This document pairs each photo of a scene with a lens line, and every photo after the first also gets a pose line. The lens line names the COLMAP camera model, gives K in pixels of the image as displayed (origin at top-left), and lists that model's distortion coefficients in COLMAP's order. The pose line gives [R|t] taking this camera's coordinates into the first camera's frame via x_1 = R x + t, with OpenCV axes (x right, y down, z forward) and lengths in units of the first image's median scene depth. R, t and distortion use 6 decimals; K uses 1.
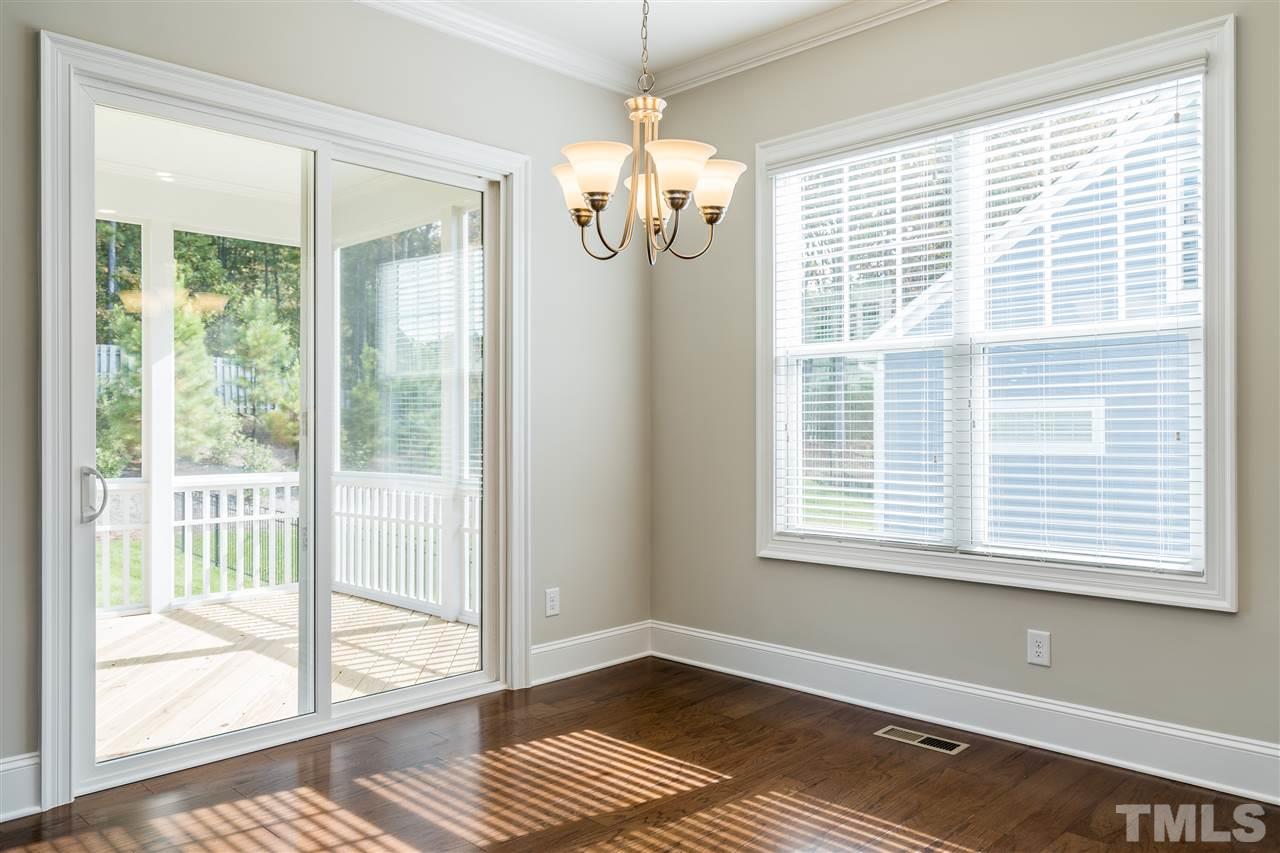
lens RADIAL K [[918.8, 0, 639.2], [0, 918.8, 427.0], [0, 0, 1]] dist [-0.022810, 0.001299]
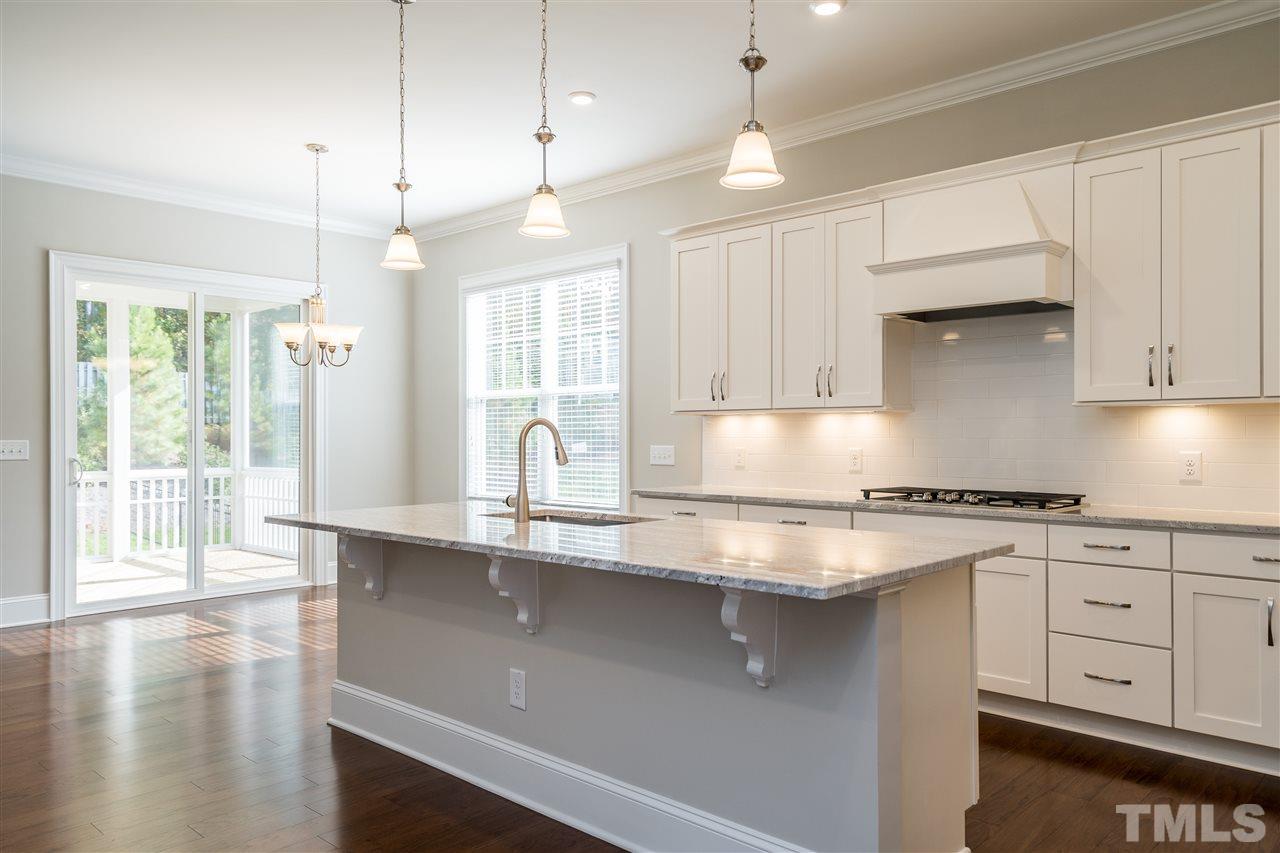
lens RADIAL K [[918.8, 0, 670.0], [0, 918.8, 434.3], [0, 0, 1]] dist [-0.022810, 0.001299]
pose [[0.999107, -0.000013, 0.042255, 0.306416], [0.000015, 1.000000, -0.000033, -0.004394], [-0.042255, 0.000033, 0.999107, -0.519546]]
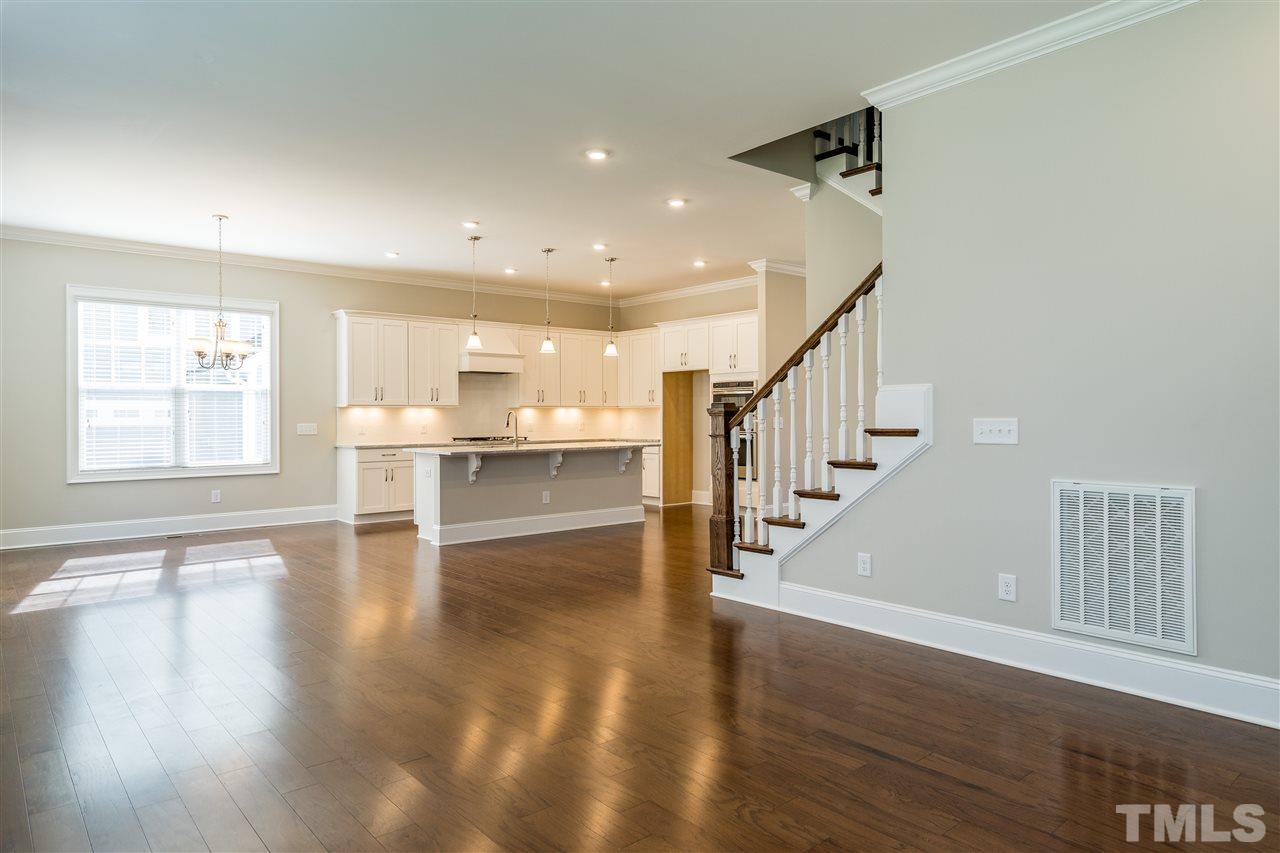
lens RADIAL K [[769.2, 0, 639.5], [0, 769.2, 419.0], [0, 0, 1]] dist [0.000500, 0.001230]
pose [[0.076035, -0.003400, 0.997099, -1.011933], [0.003955, 0.999987, 0.003108, -0.003261], [-0.997097, 0.003707, 0.076048, -0.281565]]
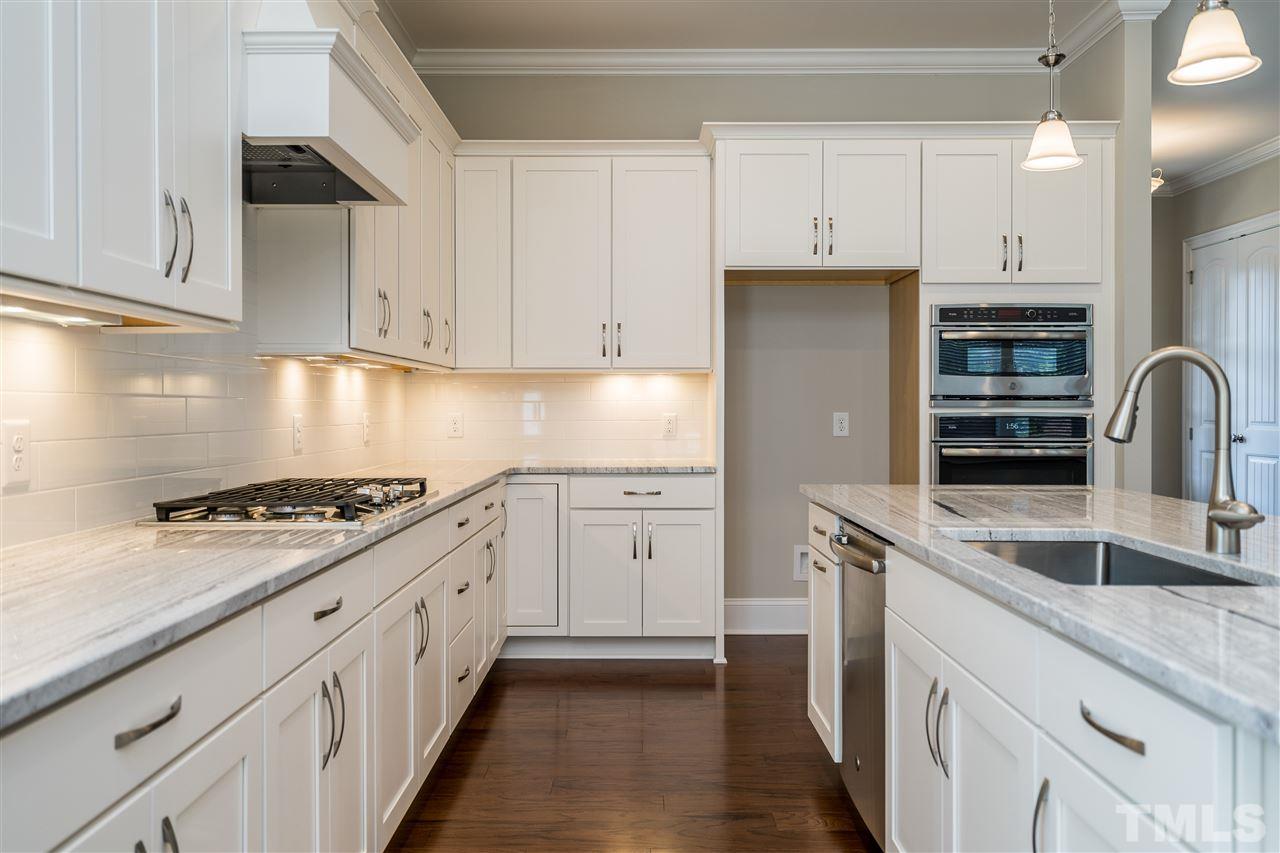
lens RADIAL K [[1001.9, 0, 633.9], [0, 1001.9, 413.6], [0, 0, 1]] dist [-0.000578, -0.012146]
pose [[-0.700297, -0.002730, 0.713846, 0.144628], [0.001325, 0.999986, 0.005125, 0.003519], [-0.713850, 0.004535, -0.700283, 0.350534]]
